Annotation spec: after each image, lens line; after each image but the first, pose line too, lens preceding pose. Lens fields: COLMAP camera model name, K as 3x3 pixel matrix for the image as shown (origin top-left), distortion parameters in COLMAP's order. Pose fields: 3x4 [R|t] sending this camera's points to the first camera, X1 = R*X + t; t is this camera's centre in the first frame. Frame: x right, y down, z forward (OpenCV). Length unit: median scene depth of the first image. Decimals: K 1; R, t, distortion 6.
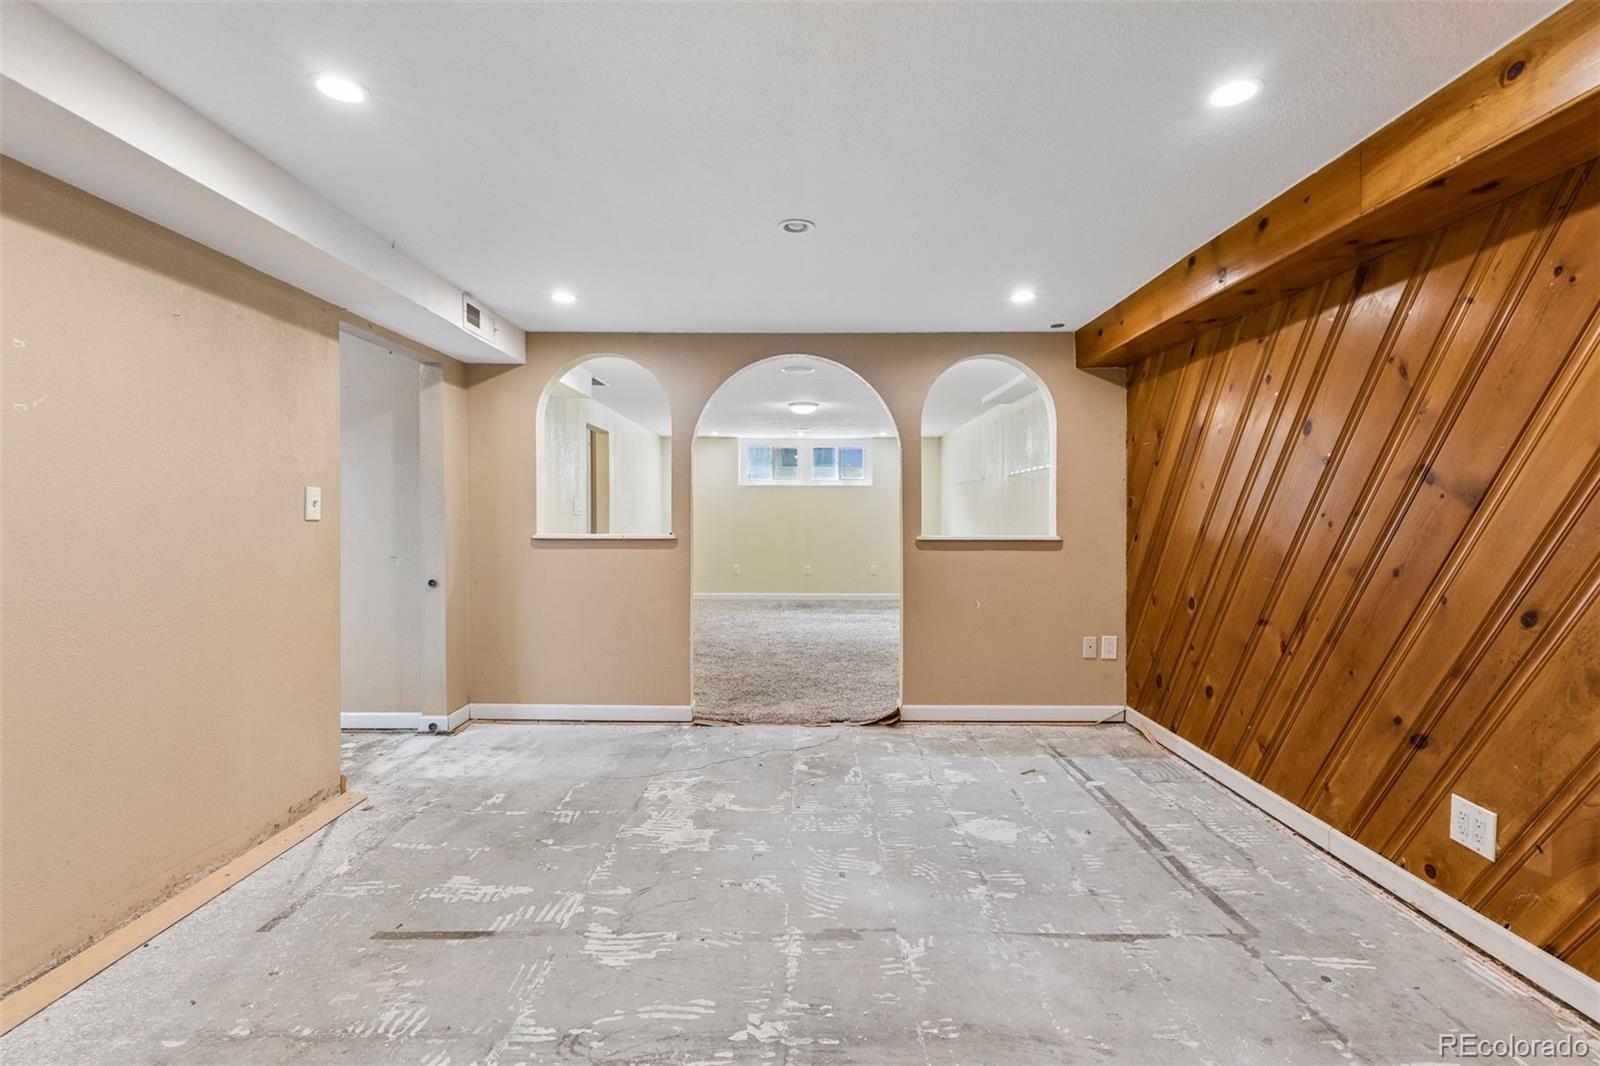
lens RADIAL K [[734.6, 0, 804.7], [0, 734.6, 539.2], [0, 0, 1]] dist [-0.004687, 0.000778]
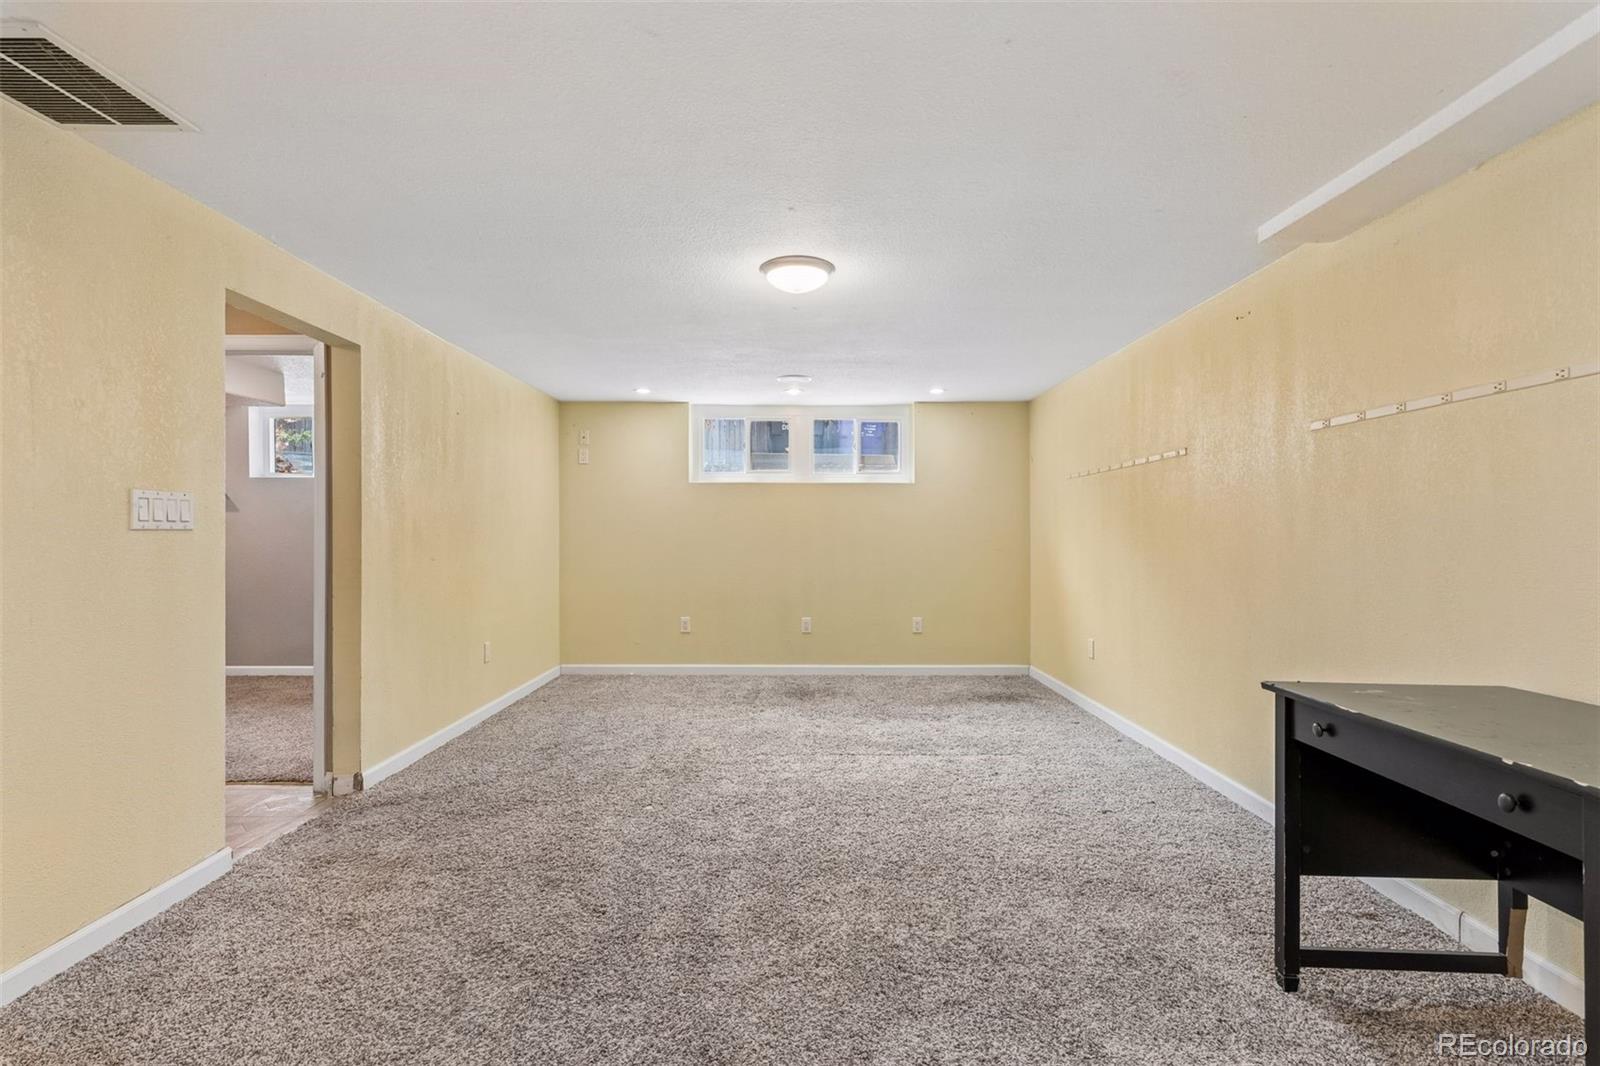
lens RADIAL K [[734.6, 0, 798.2], [0, 734.6, 532.3], [0, 0, 1]] dist [-0.004687, 0.000778]
pose [[0.999996, -0.001566, -0.002539, -0.000547], [0.001468, 0.999275, -0.038046, -0.011609], [0.002596, 0.038042, 0.999273, 0.410119]]
